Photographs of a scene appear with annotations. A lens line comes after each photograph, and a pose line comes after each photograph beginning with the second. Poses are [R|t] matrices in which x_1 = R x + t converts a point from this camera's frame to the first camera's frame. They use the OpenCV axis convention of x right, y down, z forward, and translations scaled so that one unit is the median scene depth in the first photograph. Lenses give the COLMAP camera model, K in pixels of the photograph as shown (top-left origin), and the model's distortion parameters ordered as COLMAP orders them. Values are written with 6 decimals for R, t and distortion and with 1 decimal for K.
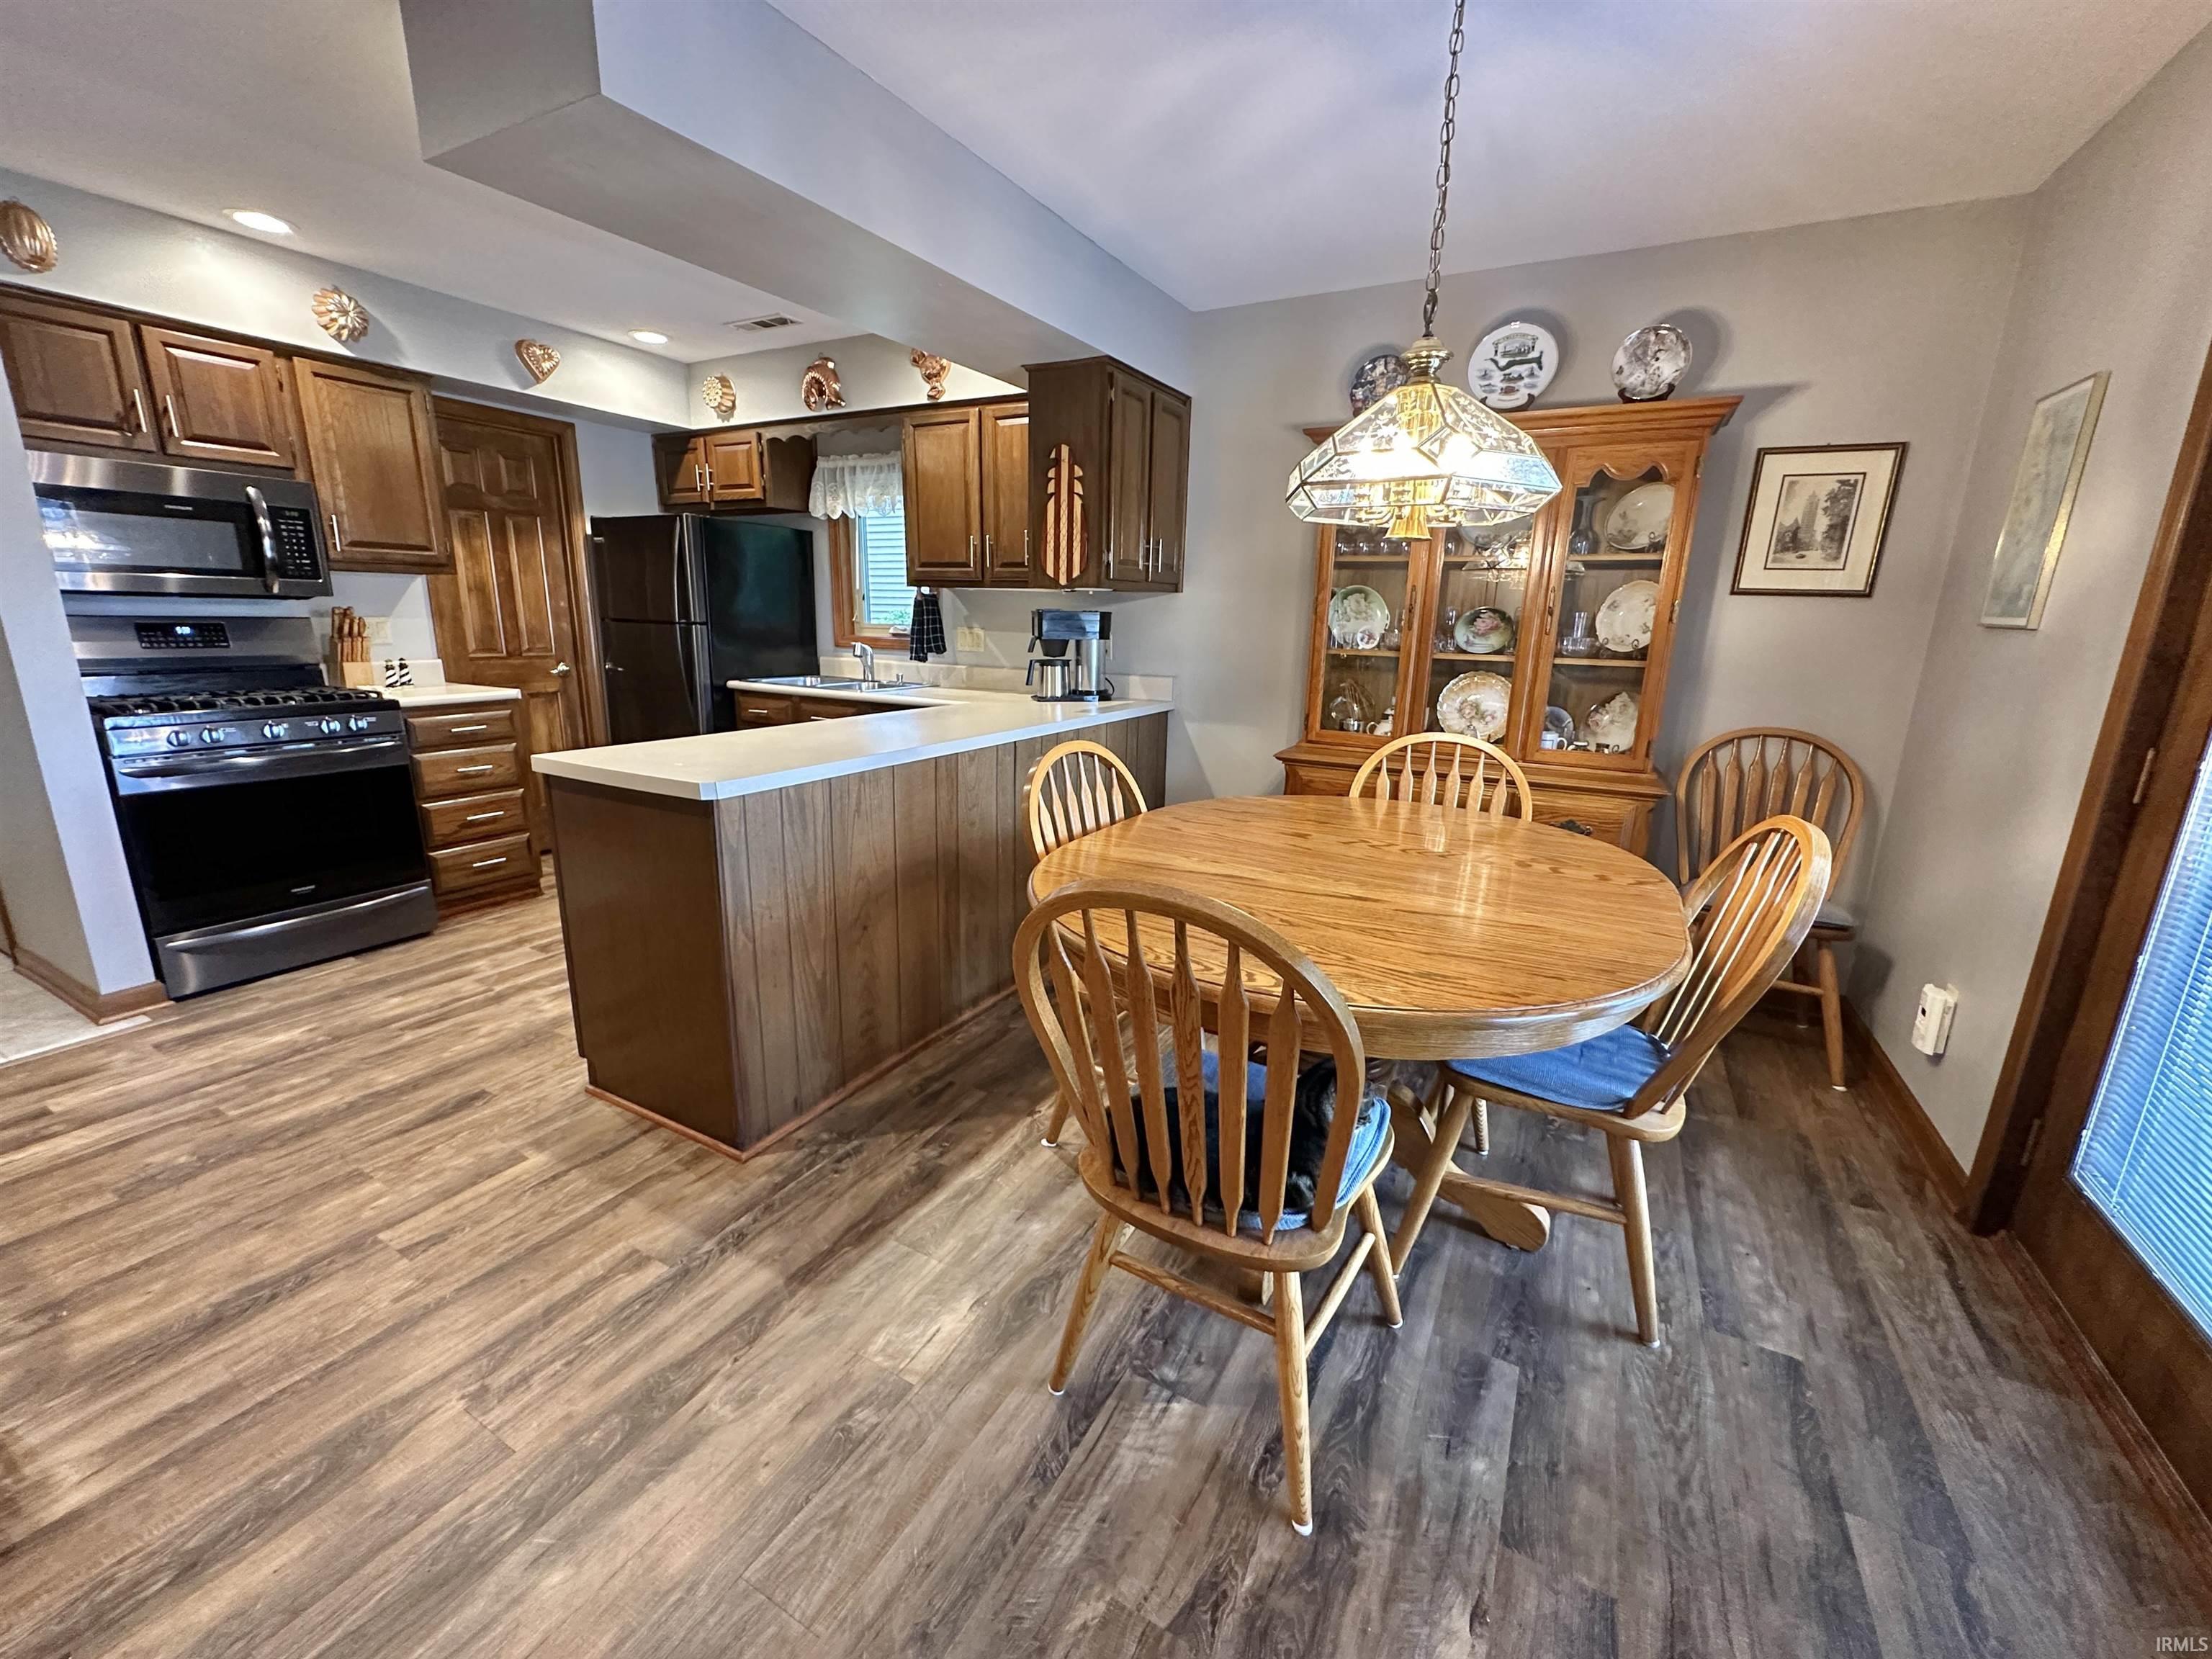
lens RADIAL K [[882.3, 0, 1106.7], [0, 882.3, 827.6], [0, 0, 1]] dist [-0.006489, 0.001702]
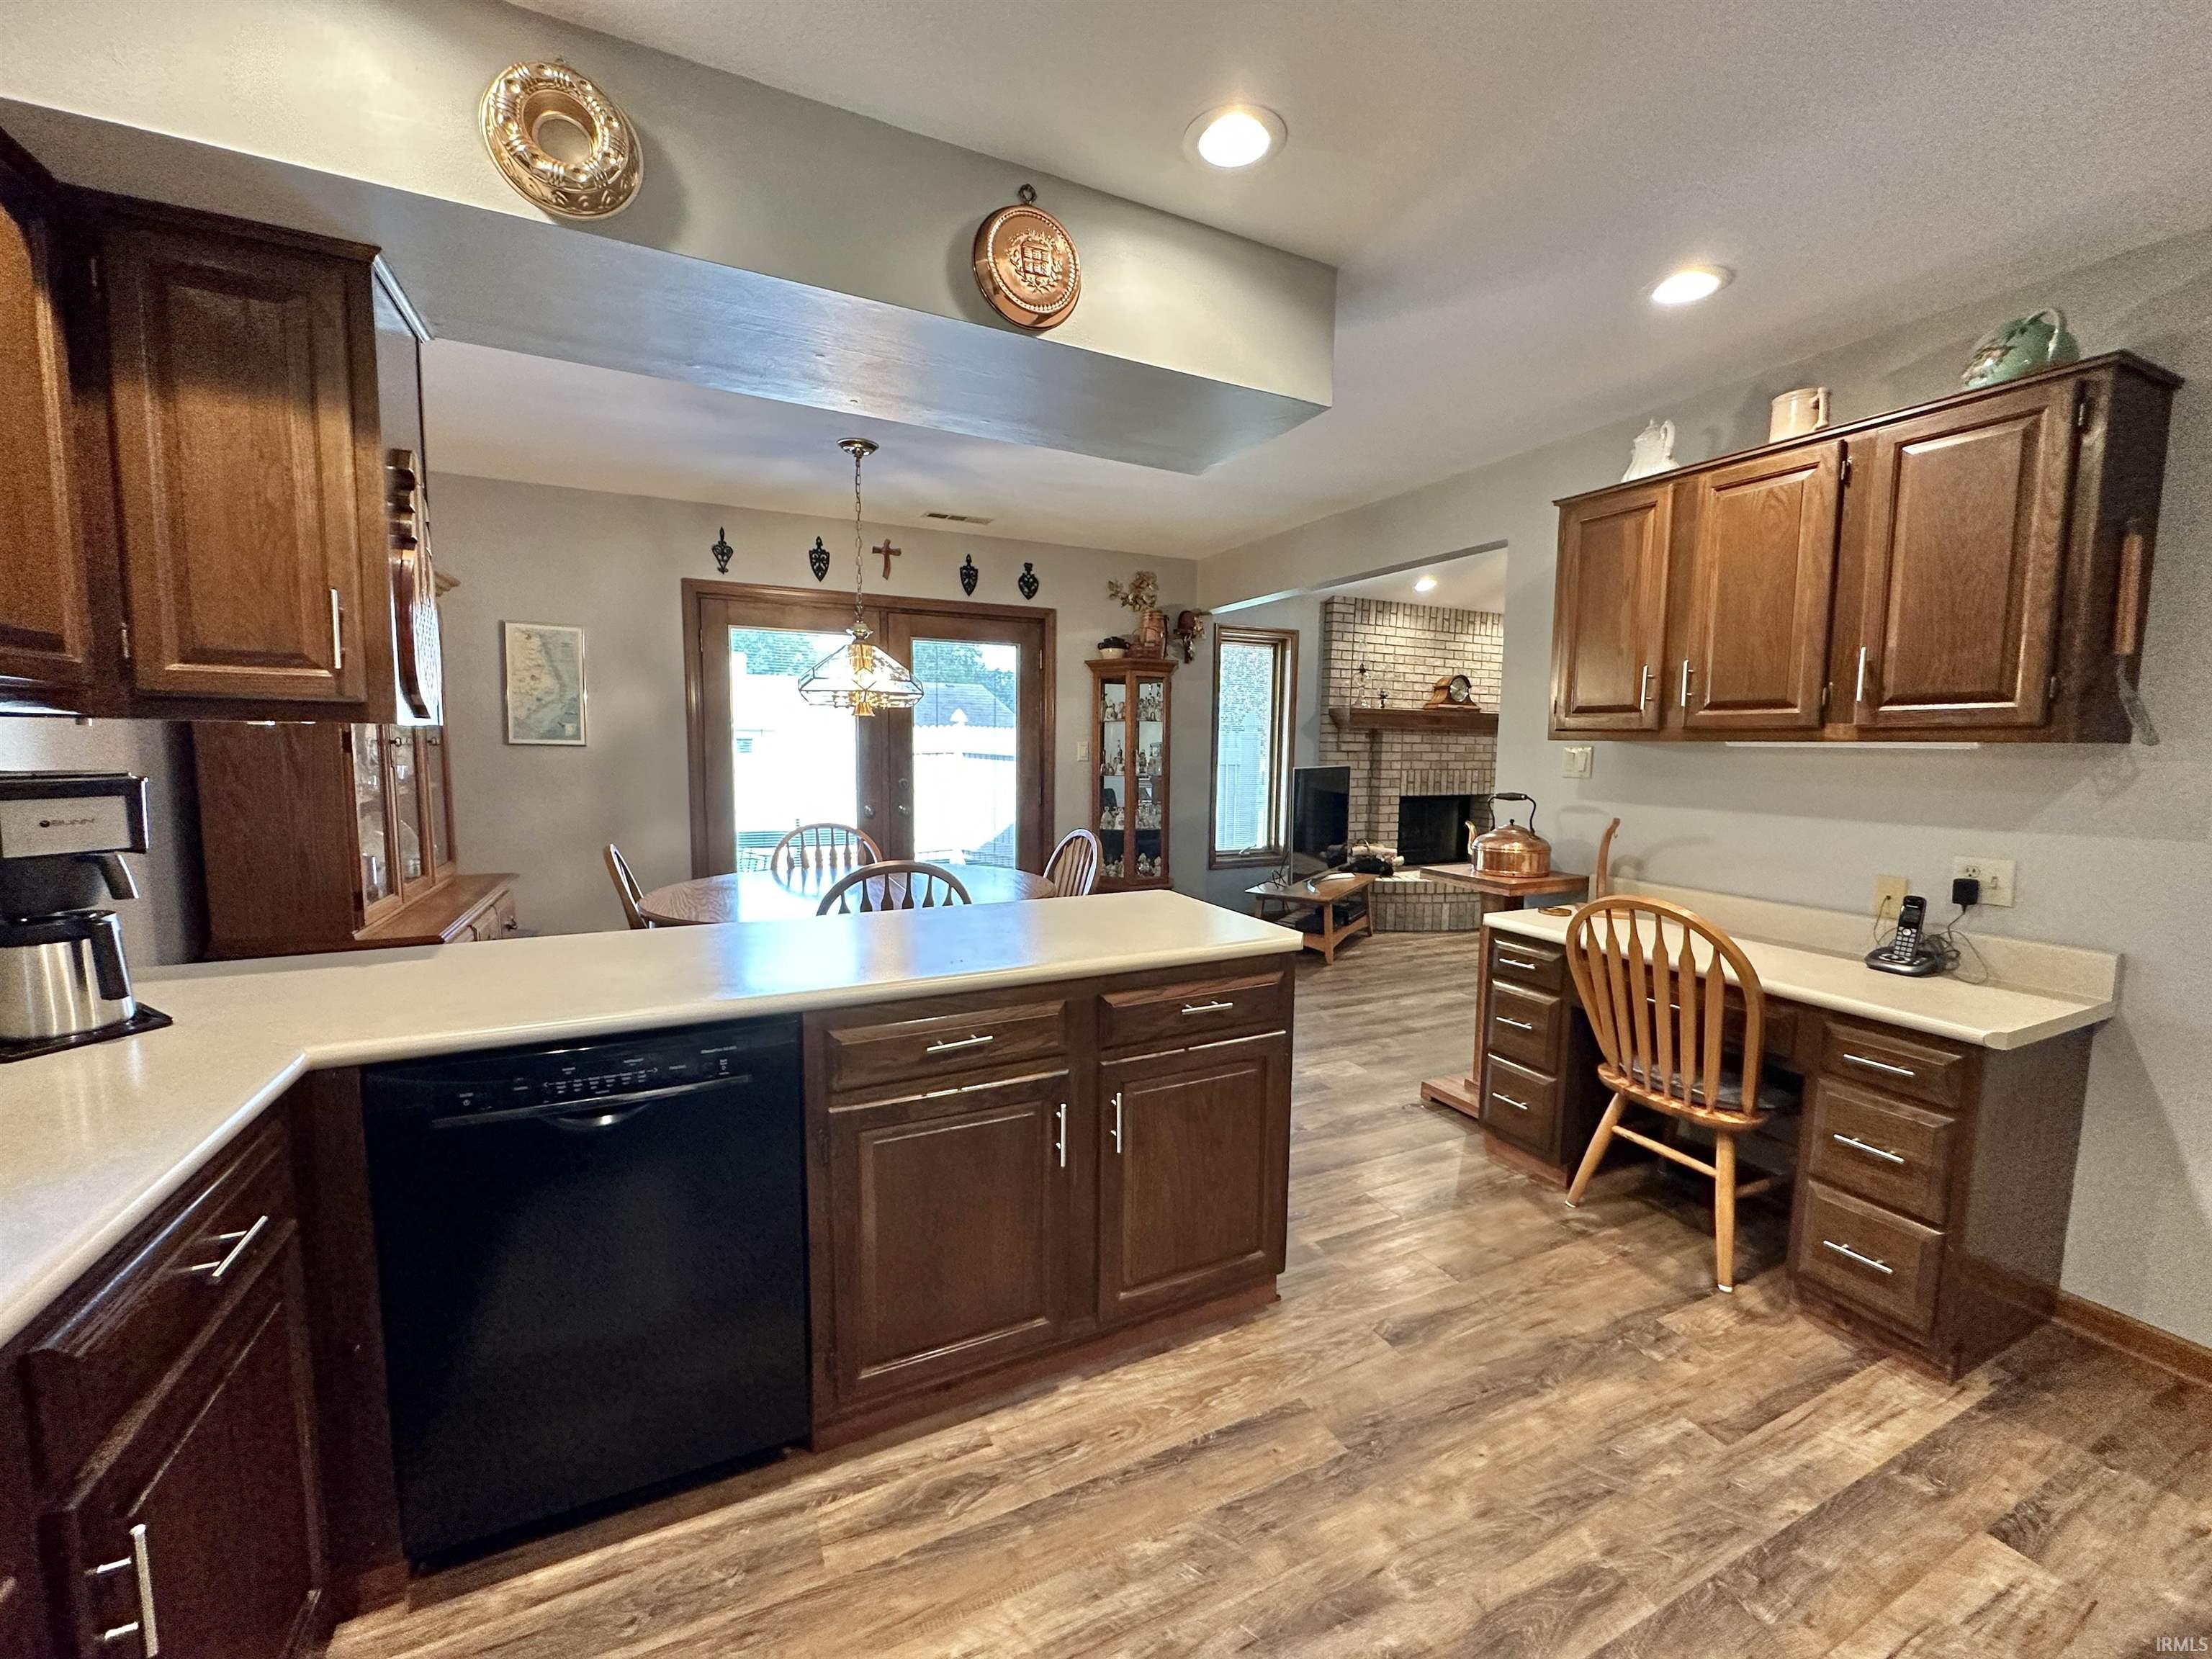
lens RADIAL K [[882.3, 0, 1108.6], [0, 882.3, 833.9], [0, 0, 1]] dist [-0.006489, 0.001702]
pose [[-0.813183, -0.092373, 0.574631, -0.713688], [0.110949, 0.944615, 0.308857, -0.347739], [-0.571335, 0.314912, -0.757896, 1.263292]]
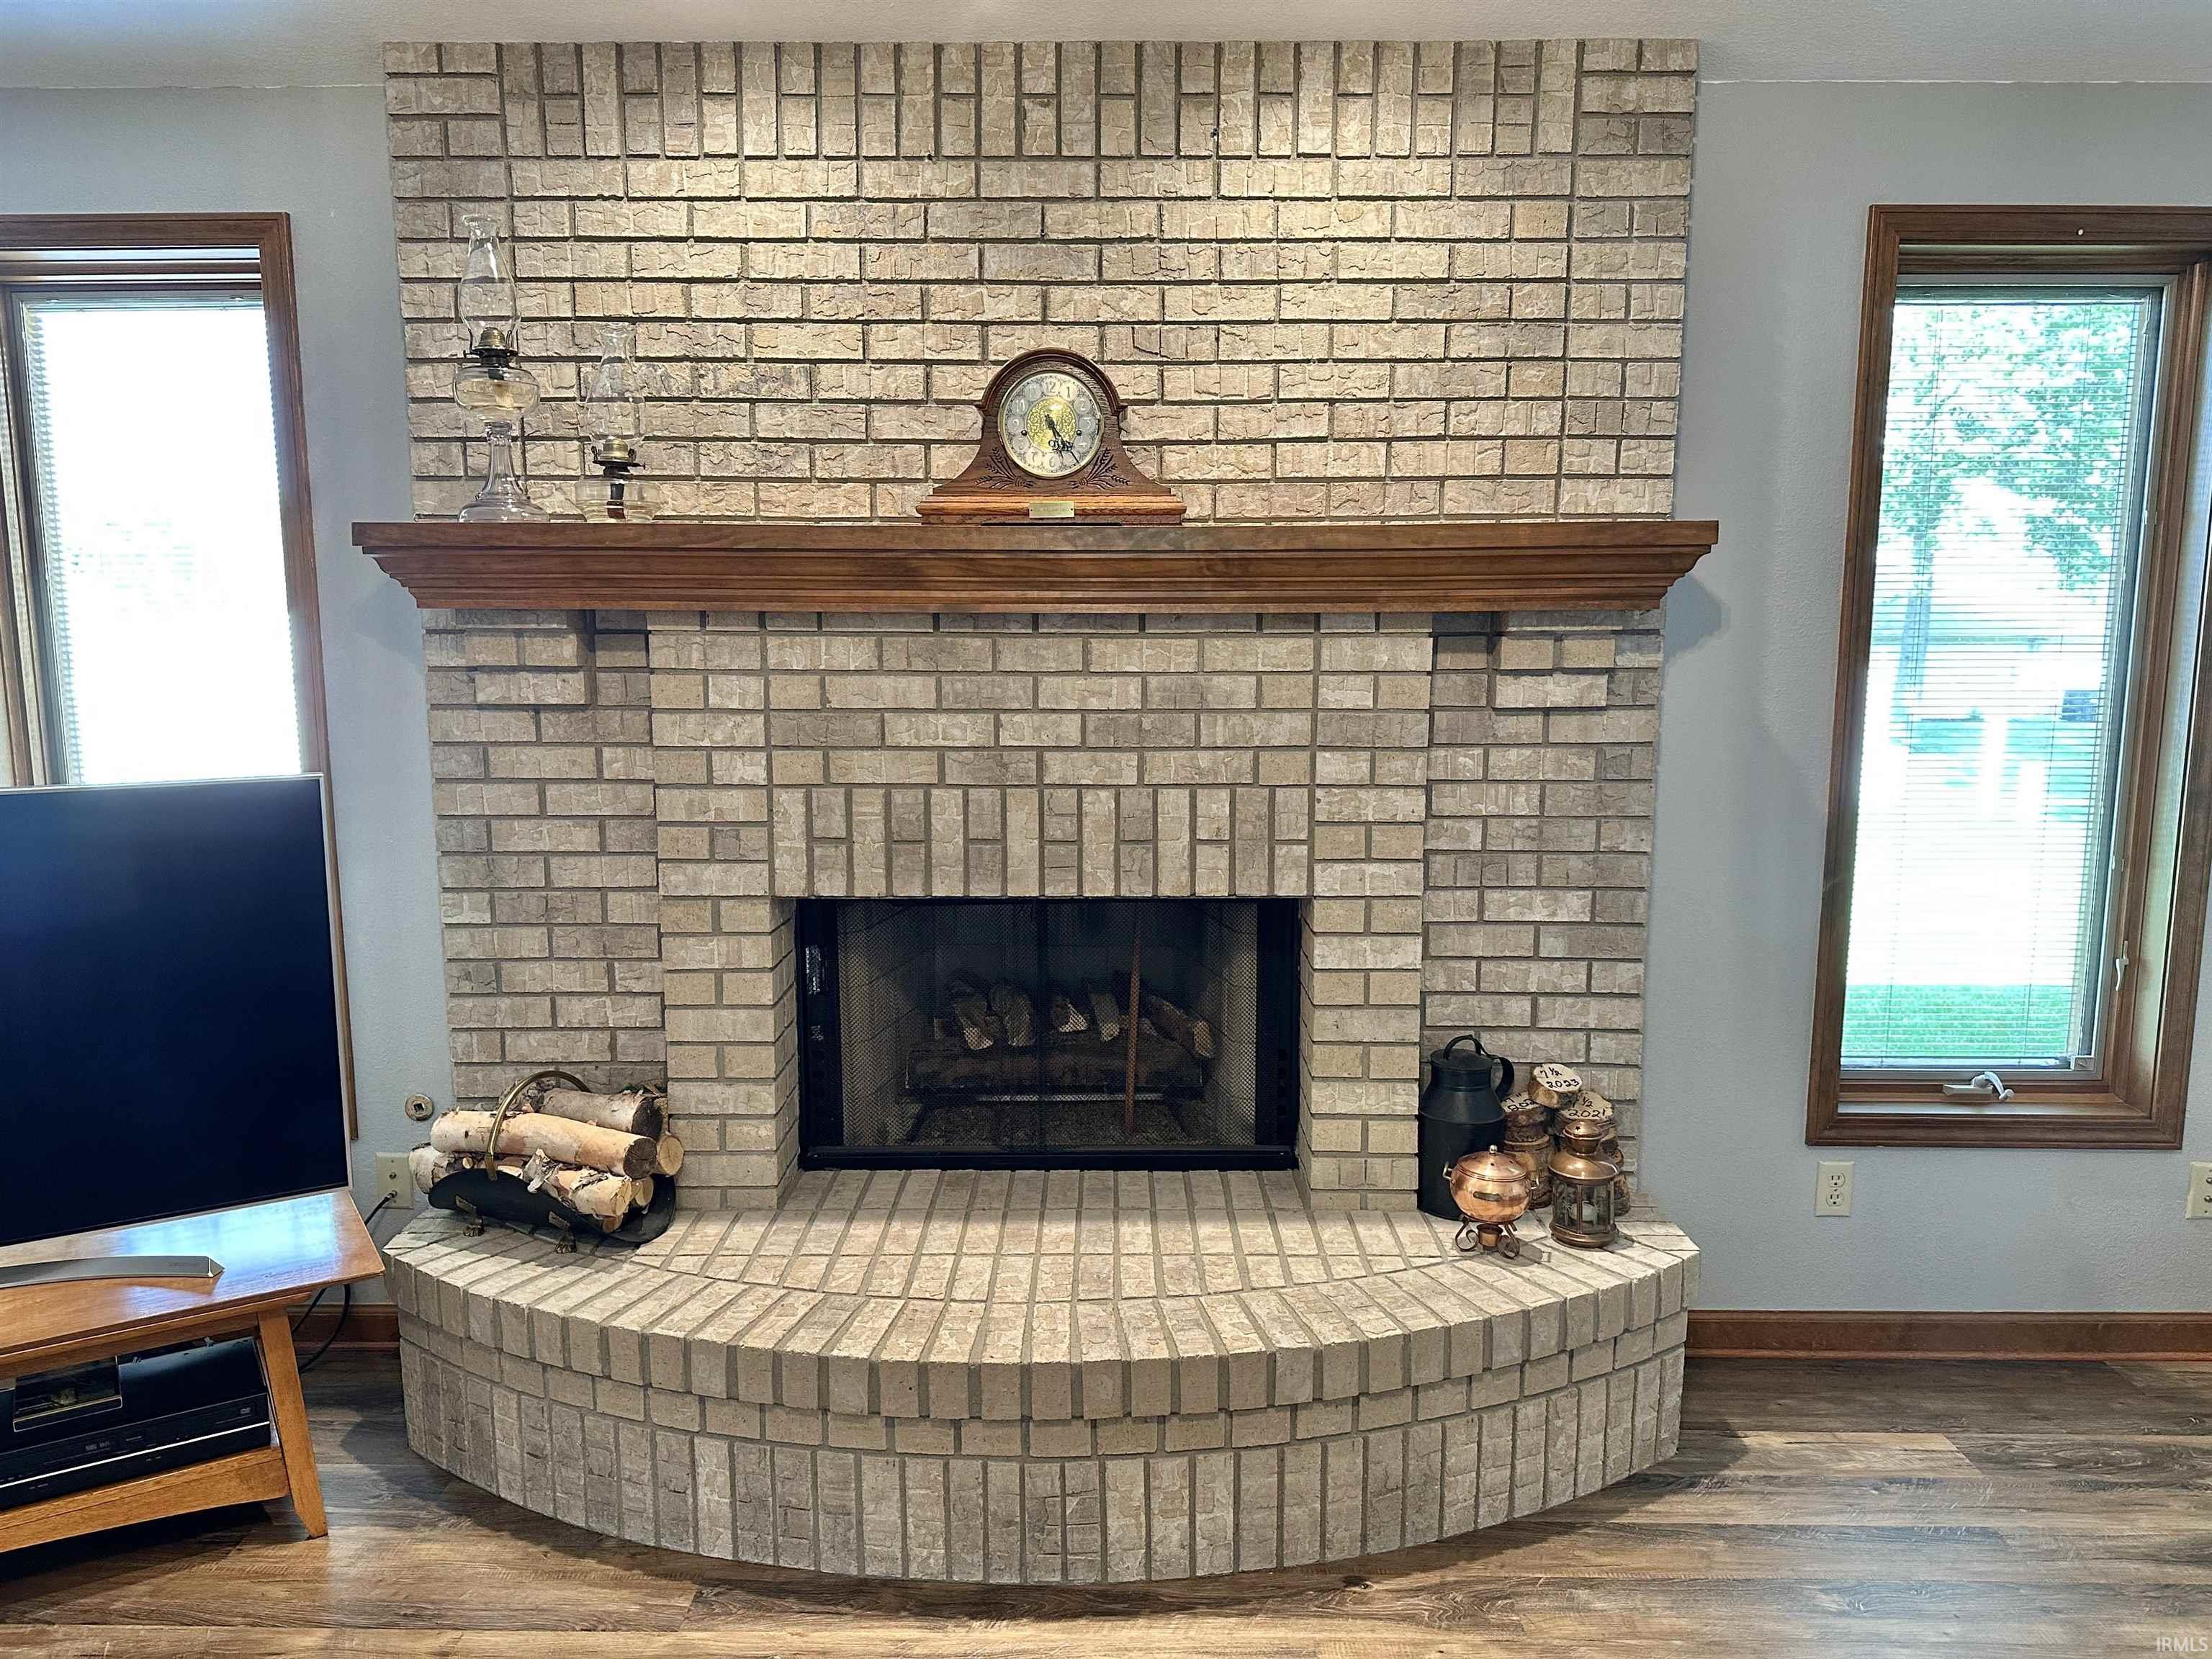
lens RADIAL K [[1544.1, 0, 1117.0], [0, 1544.1, 840.5], [0, 0, 1]] dist [0.051814, -0.067412]
pose [[-0.469745, -0.152331, 0.869560, -0.910771], [0.204406, 0.939464, 0.275000, 0.092085], [-0.858812, 0.306923, -0.410171, -0.696959]]
